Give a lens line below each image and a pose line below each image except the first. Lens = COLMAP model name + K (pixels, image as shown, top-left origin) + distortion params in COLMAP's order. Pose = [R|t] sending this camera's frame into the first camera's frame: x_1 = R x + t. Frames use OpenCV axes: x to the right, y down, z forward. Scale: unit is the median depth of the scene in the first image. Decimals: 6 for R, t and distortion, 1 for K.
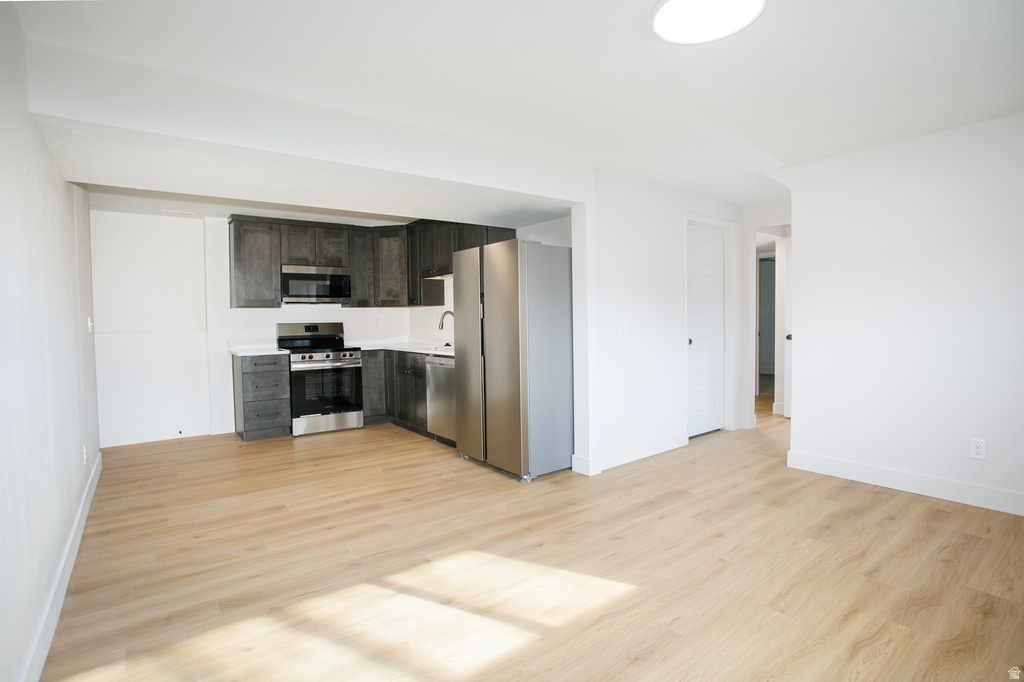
lens RADIAL K [[548.0, 0, 512.0], [0, 548.0, 341.0], [0, 0, 1]] dist [-0.001588, -0.000065]
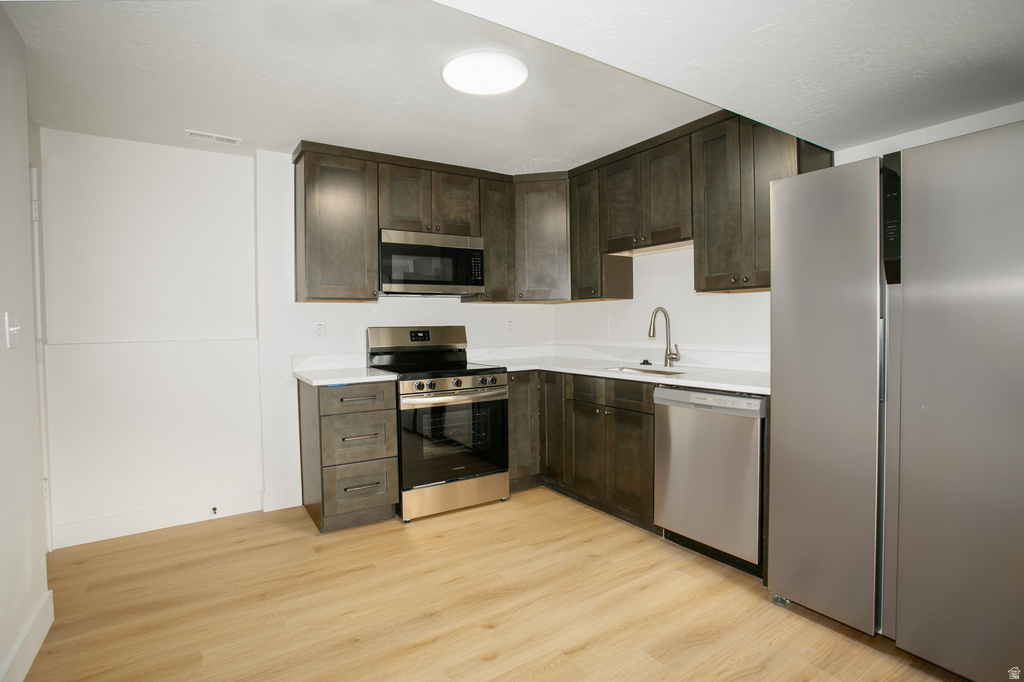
lens RADIAL K [[503.5, 0, 510.9], [0, 503.5, 334.4], [0, 0, 1]] dist [-0.028315, 0.000440]
pose [[0.999824, 0.001425, -0.018683, -0.265342], [-0.001728, 0.999867, -0.016242, -0.015596], [0.018657, 0.016272, 0.999694, 0.452930]]
